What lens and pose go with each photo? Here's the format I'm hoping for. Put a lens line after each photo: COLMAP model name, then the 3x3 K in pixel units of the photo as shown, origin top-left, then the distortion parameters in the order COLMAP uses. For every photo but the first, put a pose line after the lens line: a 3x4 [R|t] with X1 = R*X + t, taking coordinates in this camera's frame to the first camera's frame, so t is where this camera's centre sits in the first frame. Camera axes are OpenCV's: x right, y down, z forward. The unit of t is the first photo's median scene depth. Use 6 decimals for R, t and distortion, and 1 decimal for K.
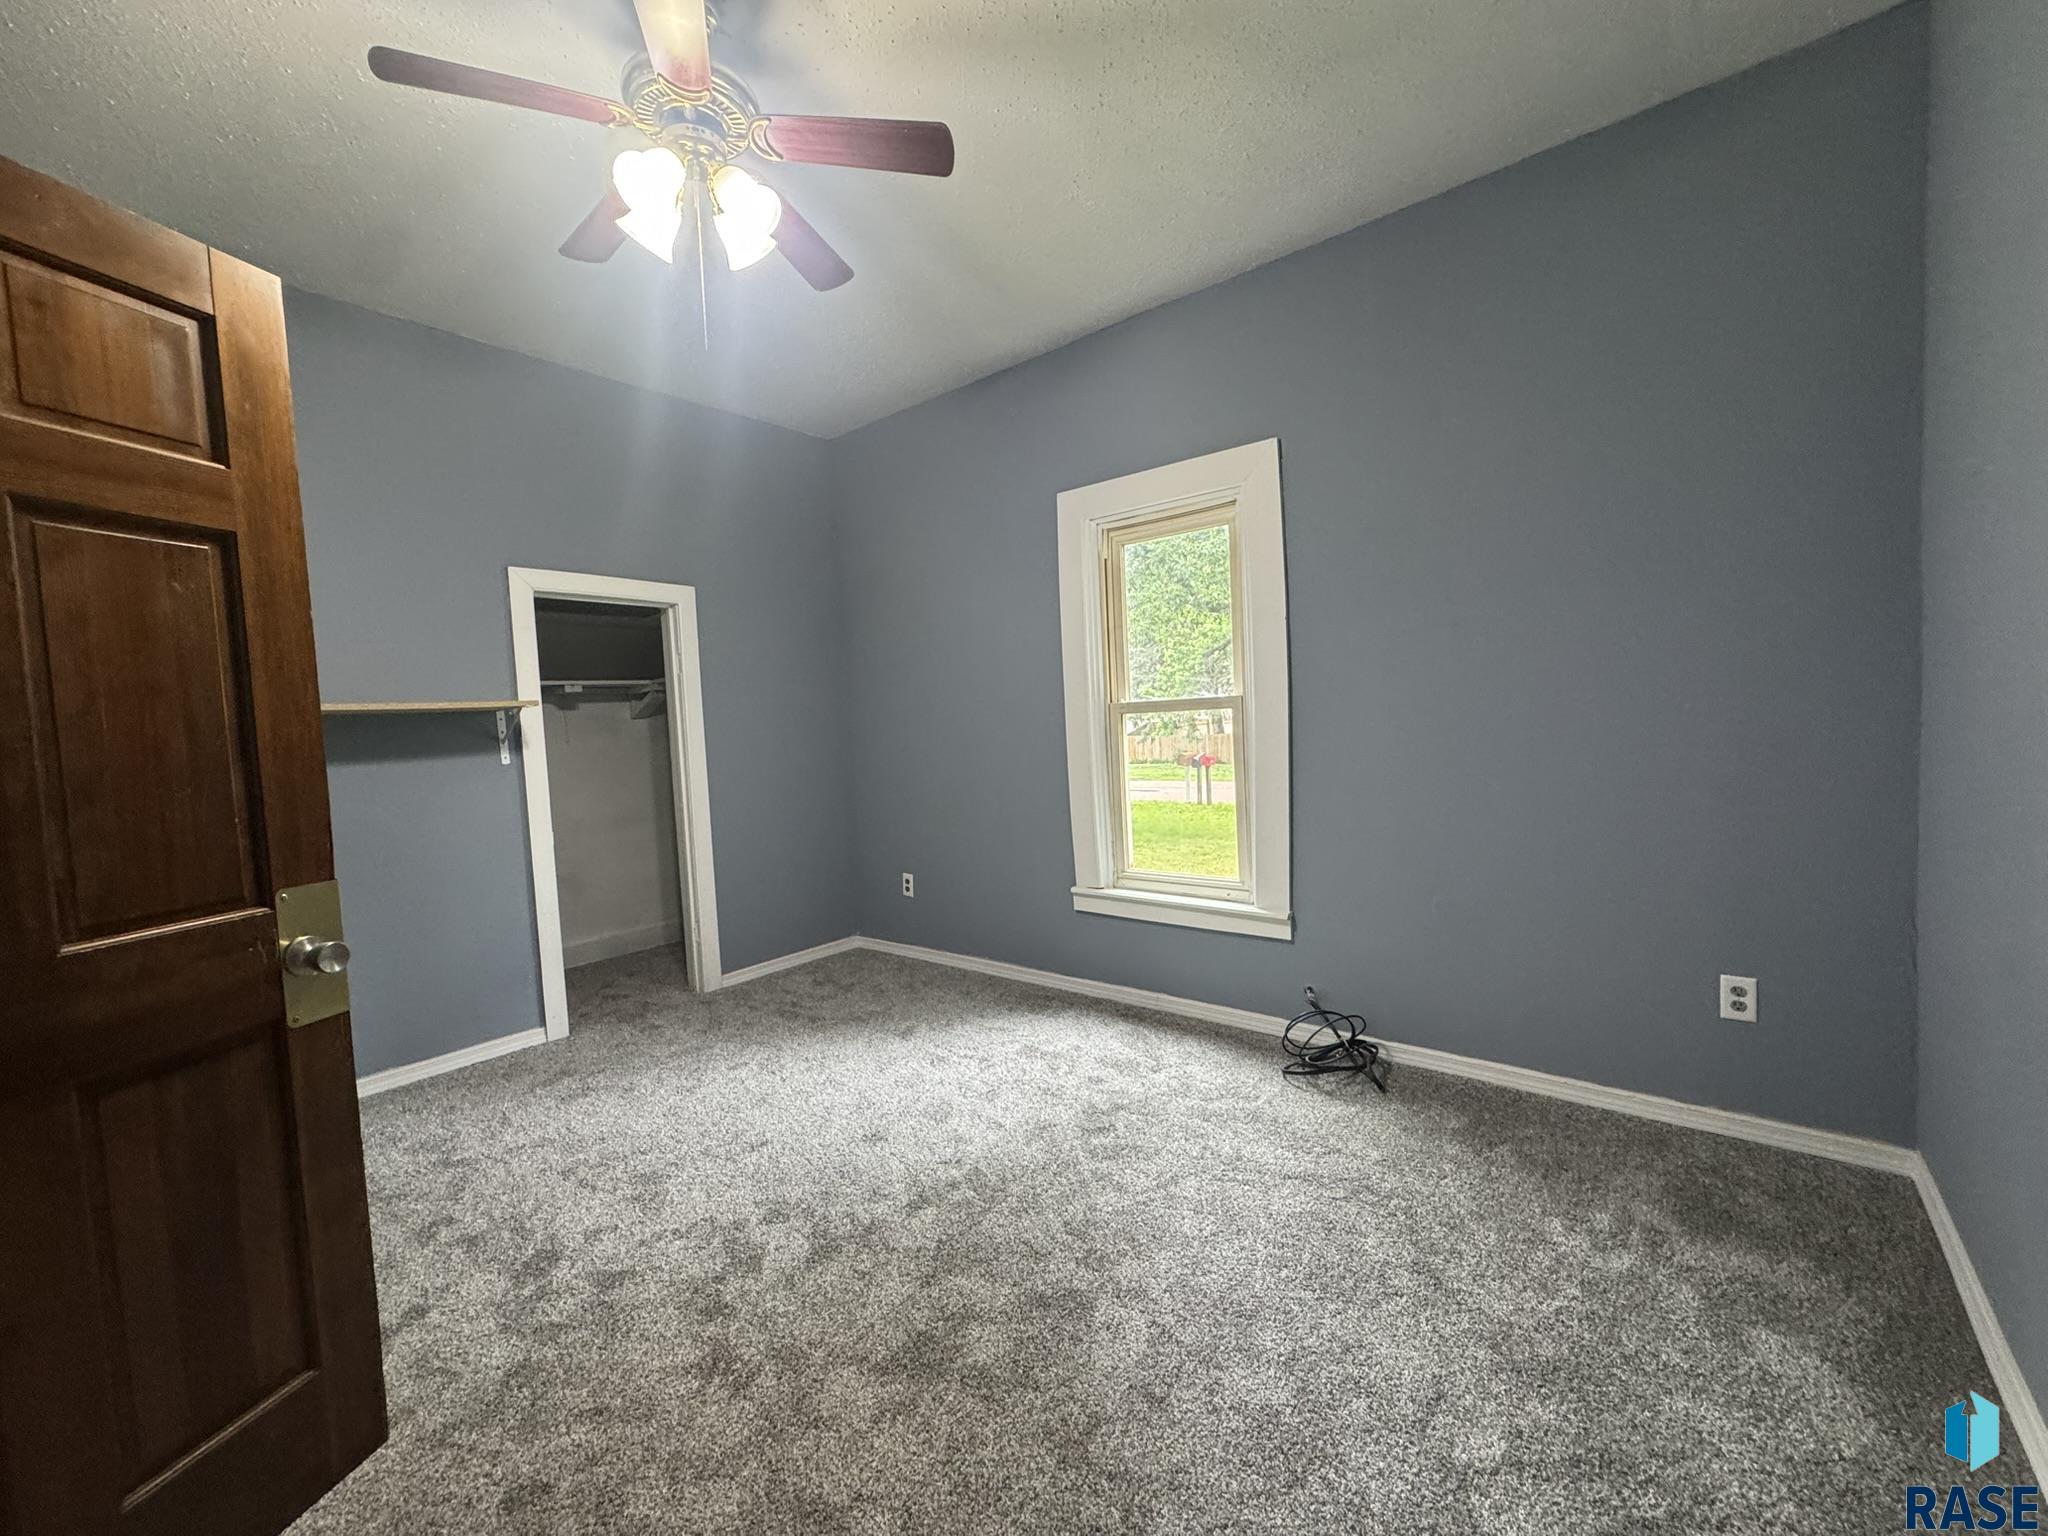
lens RADIAL K [[820.3, 0, 1031.3], [0, 820.3, 768.4], [0, 0, 1]] dist [0.001875, 0.000254]
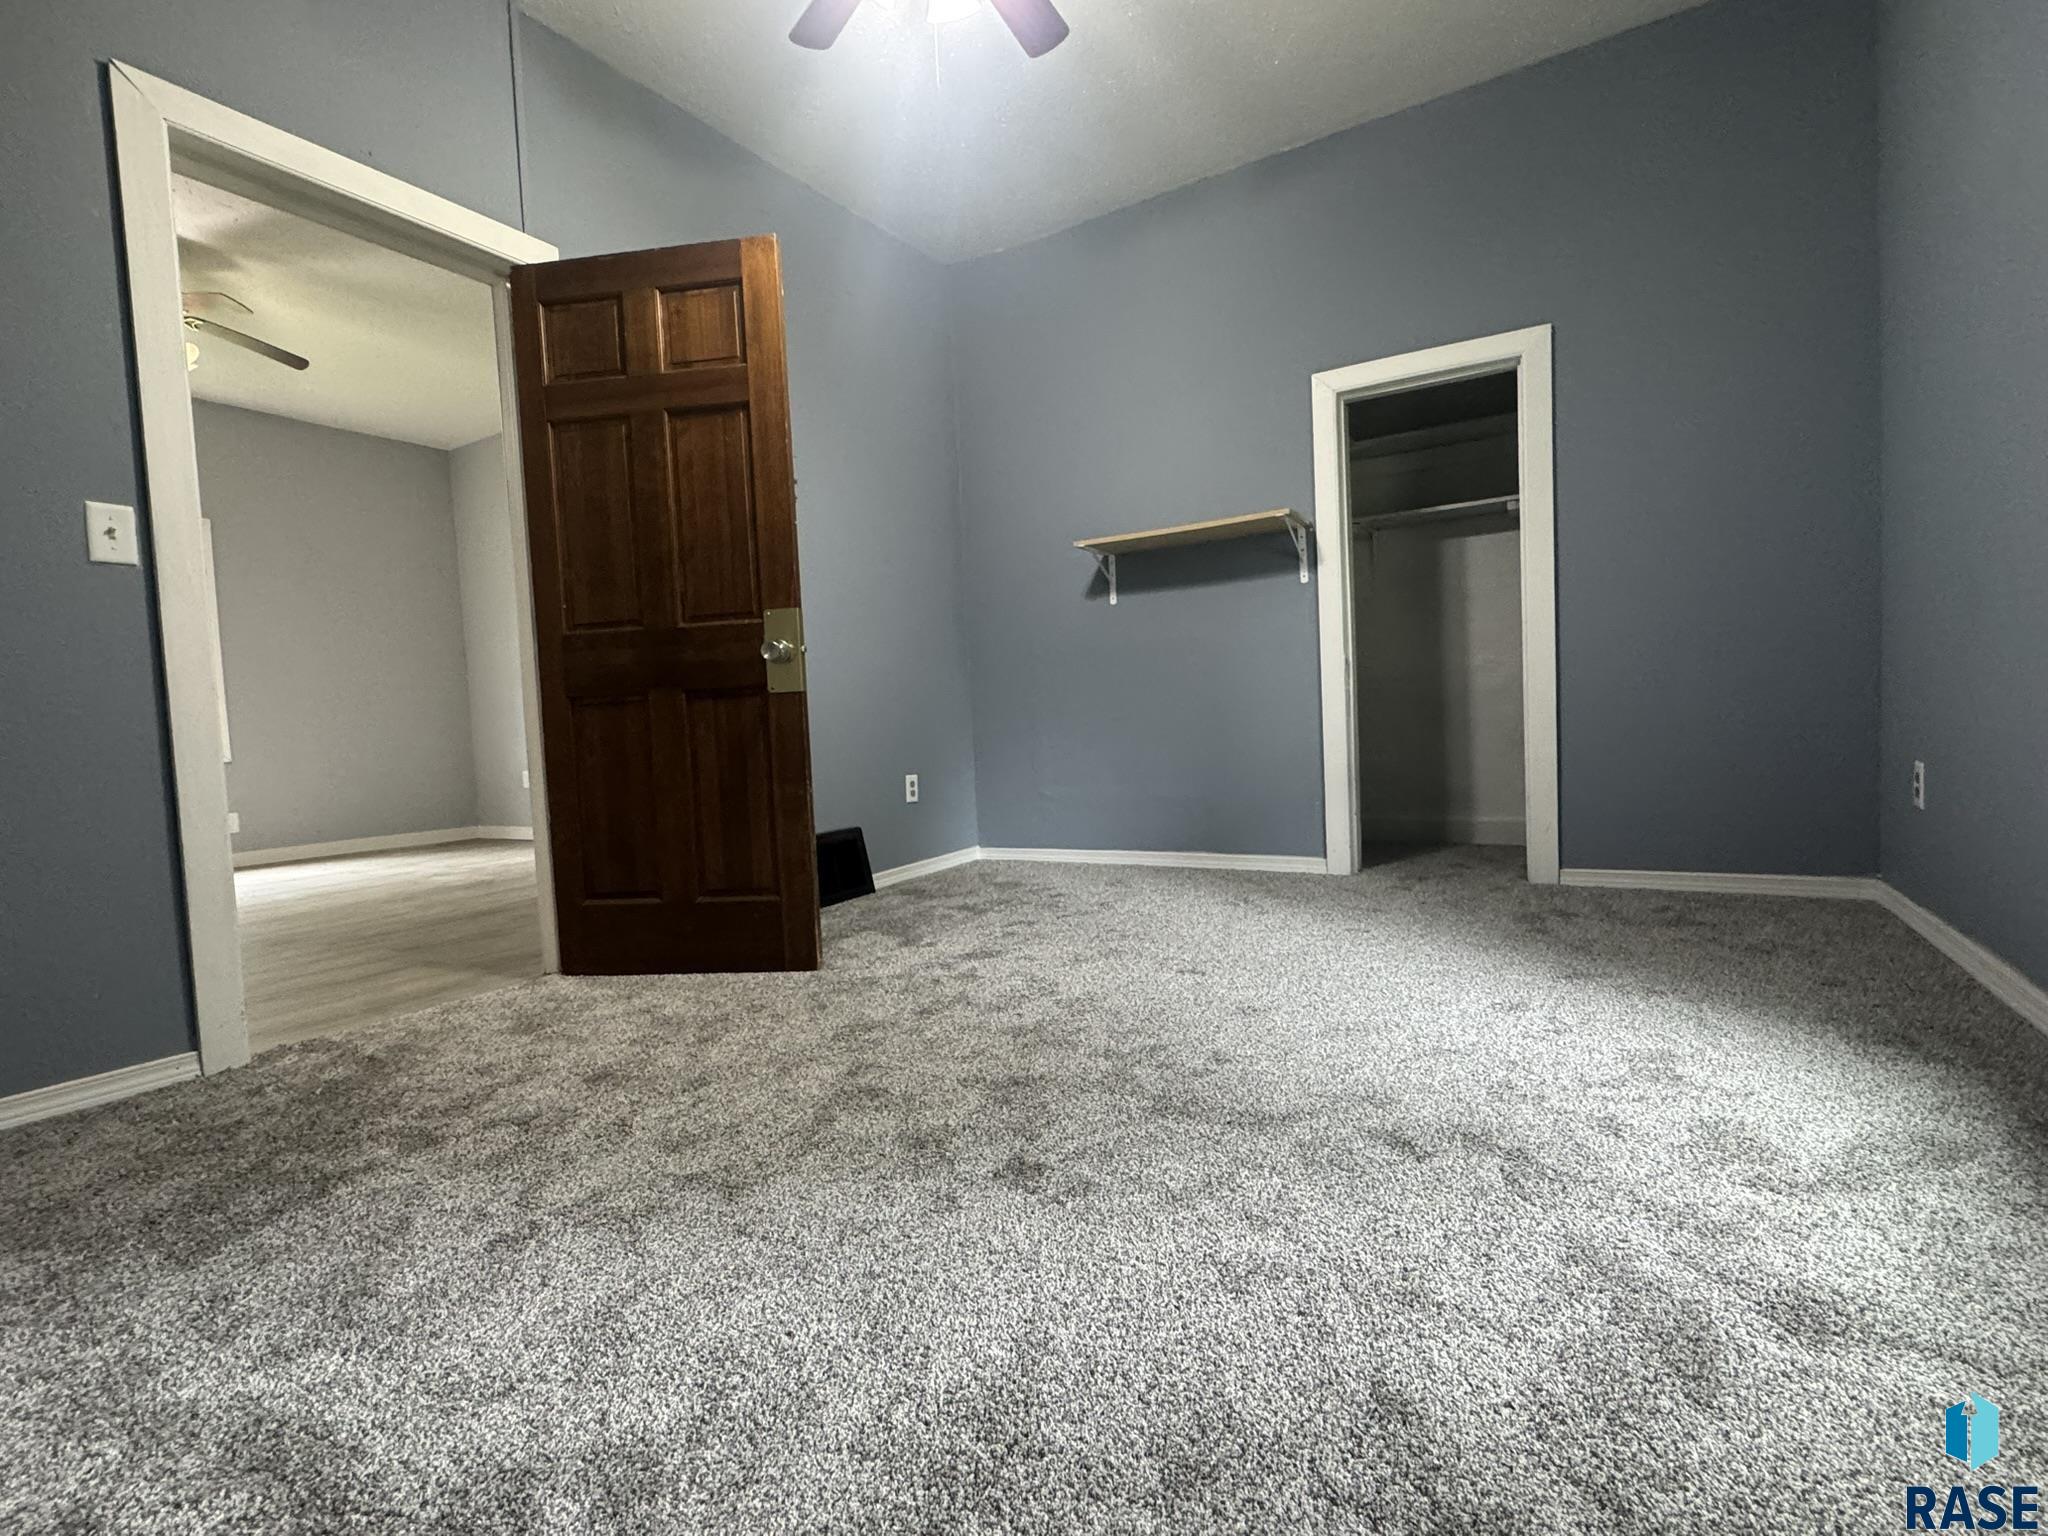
lens RADIAL K [[948.9, 0, 1028.6], [0, 948.9, 768.5], [0, 0, 1]] dist [-0.000930, -0.000201]
pose [[0.132665, 0.091849, -0.986896, 0.463860], [-0.014282, 0.995771, 0.090755, 0.118788], [0.991058, 0.002055, 0.133416, 0.522300]]
